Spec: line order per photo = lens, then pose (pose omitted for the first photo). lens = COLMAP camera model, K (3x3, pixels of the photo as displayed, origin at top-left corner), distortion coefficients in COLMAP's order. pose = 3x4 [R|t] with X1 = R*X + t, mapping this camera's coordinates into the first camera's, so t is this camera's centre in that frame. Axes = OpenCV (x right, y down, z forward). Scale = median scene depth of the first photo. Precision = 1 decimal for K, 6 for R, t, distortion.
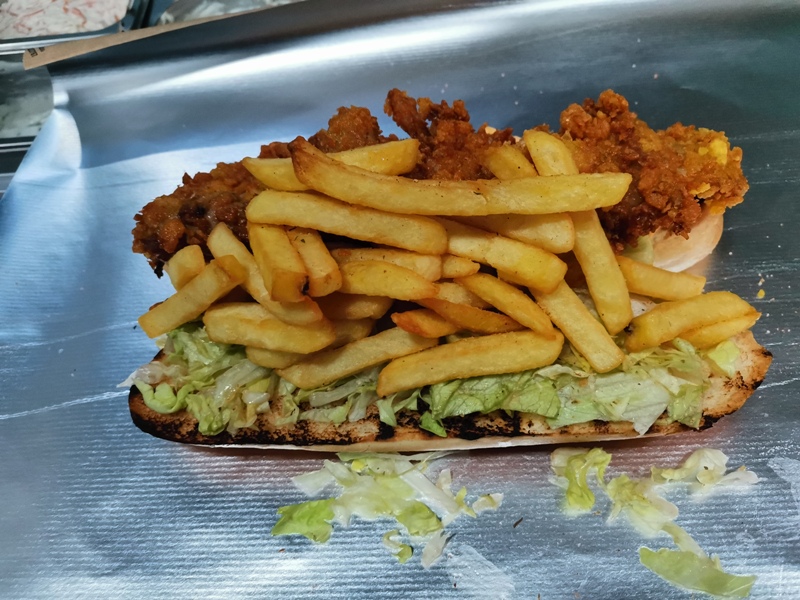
lens RADIAL K [[601.3, 0, 400.0], [0, 601.3, 300.0], [0, 0, 1]] dist [0.100407, -0.144864]
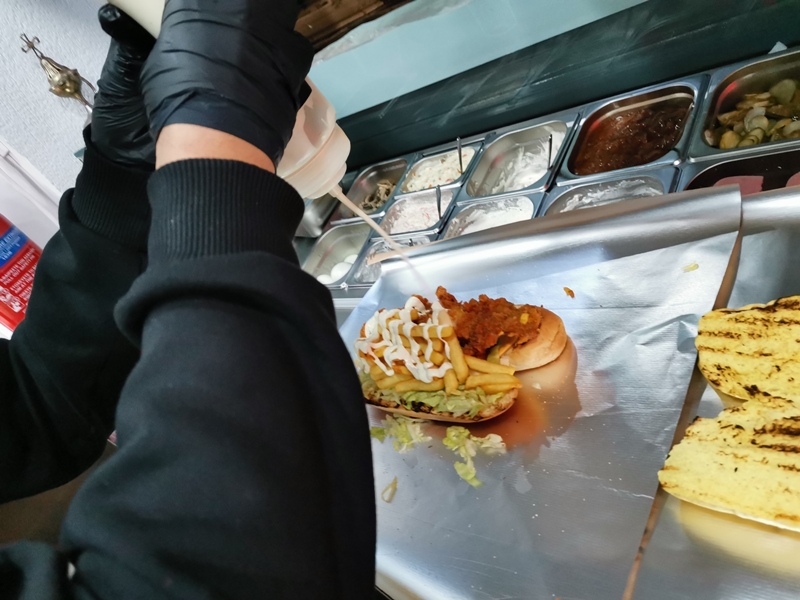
lens RADIAL K [[605.0, 0, 400.0], [0, 605.0, 300.0], [0, 0, 1]] dist [0.104007, -0.140457]
pose [[0.744912, 0.042966, -0.665778, 1.903548], [-0.137164, 0.986469, -0.089805, -0.025915], [0.652911, 0.158218, 0.740726, -1.244215]]
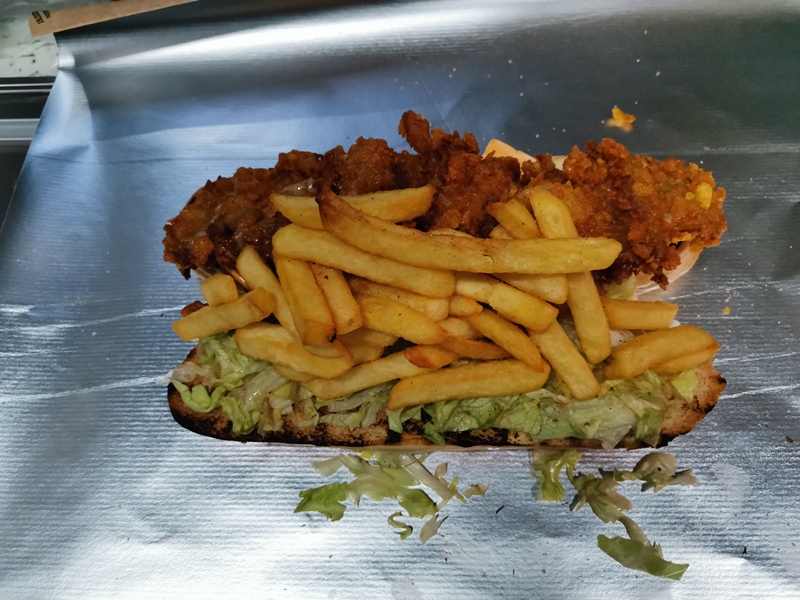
lens RADIAL K [[601.3, 0, 400.0], [0, 601.3, 300.0], [0, 0, 1]] dist [0.100407, -0.144864]
pose [[0.998945, 0.032707, 0.032237, -0.056571], [-0.037920, 0.983432, 0.177269, -0.248542], [-0.025905, -0.178304, 0.983634, -0.105137]]
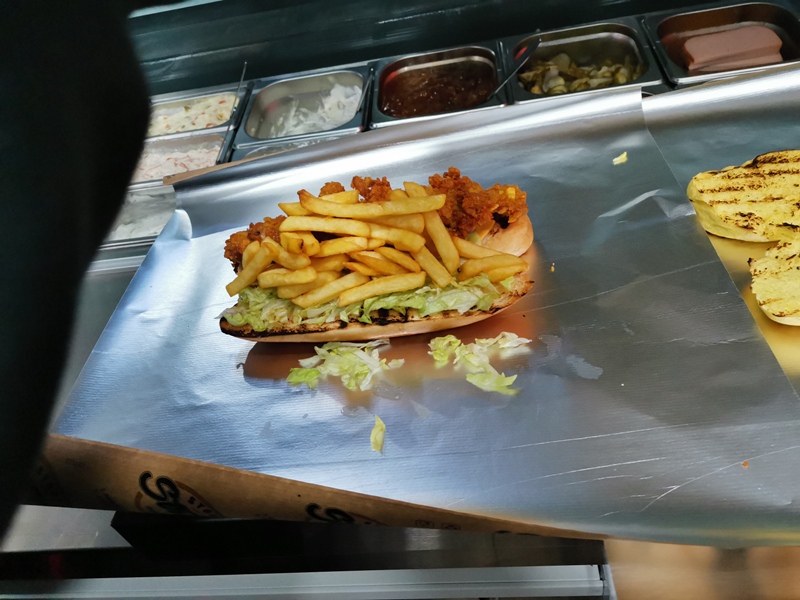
lens RADIAL K [[601.3, 0, 400.0], [0, 601.3, 300.0], [0, 0, 1]] dist [0.100407, -0.144864]
pose [[0.996300, -0.036823, -0.077661, 0.321009], [0.017318, 0.971049, -0.238253, 0.611658], [0.084186, 0.236027, 0.968093, -0.947149]]
